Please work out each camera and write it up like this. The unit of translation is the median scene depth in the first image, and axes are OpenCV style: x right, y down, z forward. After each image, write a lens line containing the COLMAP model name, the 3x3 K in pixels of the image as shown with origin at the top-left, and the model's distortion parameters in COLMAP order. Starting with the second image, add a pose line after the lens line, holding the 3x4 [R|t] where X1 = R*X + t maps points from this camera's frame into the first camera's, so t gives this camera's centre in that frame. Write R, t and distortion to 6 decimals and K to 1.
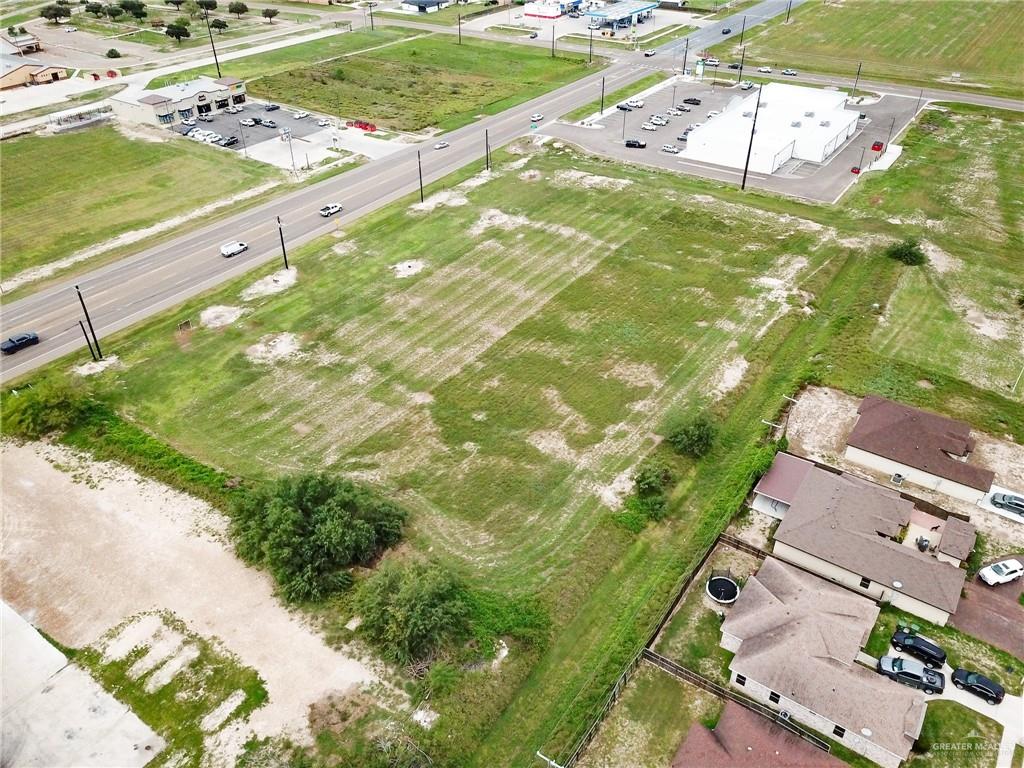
lens RADIAL K [[776.5, 0, 516.4], [0, 776.5, 389.9], [0, 0, 1]] dist [0.022148, 0.010709]
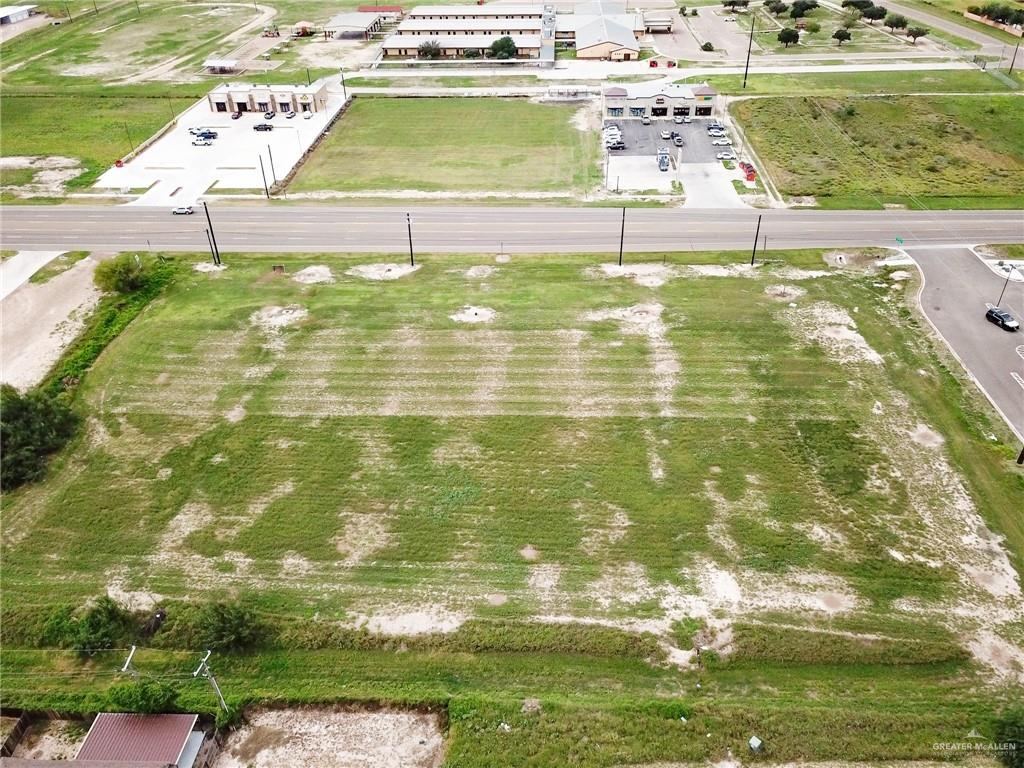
lens RADIAL K [[776.5, 0, 516.4], [0, 776.5, 389.9], [0, 0, 1]] dist [0.022148, 0.010709]
pose [[0.529450, 0.483626, -0.696986, 0.498065], [-0.476690, 0.849217, 0.227150, -0.276921], [0.701747, 0.211982, 0.680158, 0.391103]]
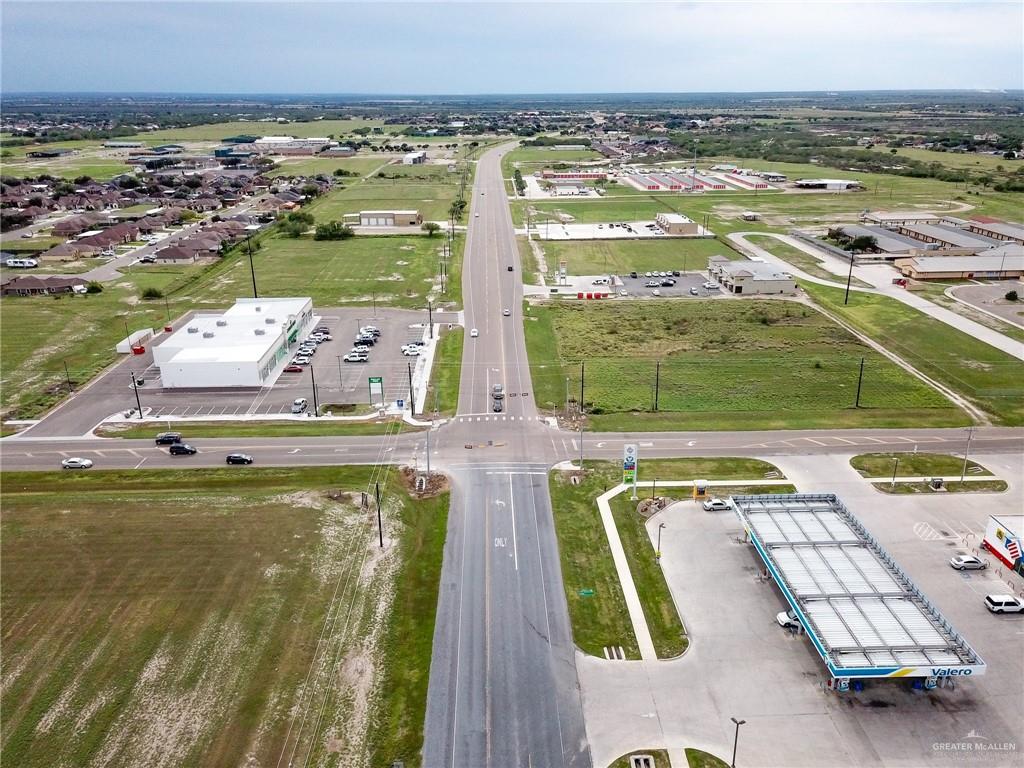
lens RADIAL K [[776.5, 0, 516.4], [0, 776.5, 389.9], [0, 0, 1]] dist [0.022148, 0.010709]
pose [[-0.801100, 0.217887, -0.557462, 0.773281], [-0.339861, 0.601073, 0.723330, -1.413280], [0.492679, 0.768919, -0.407469, 2.031617]]
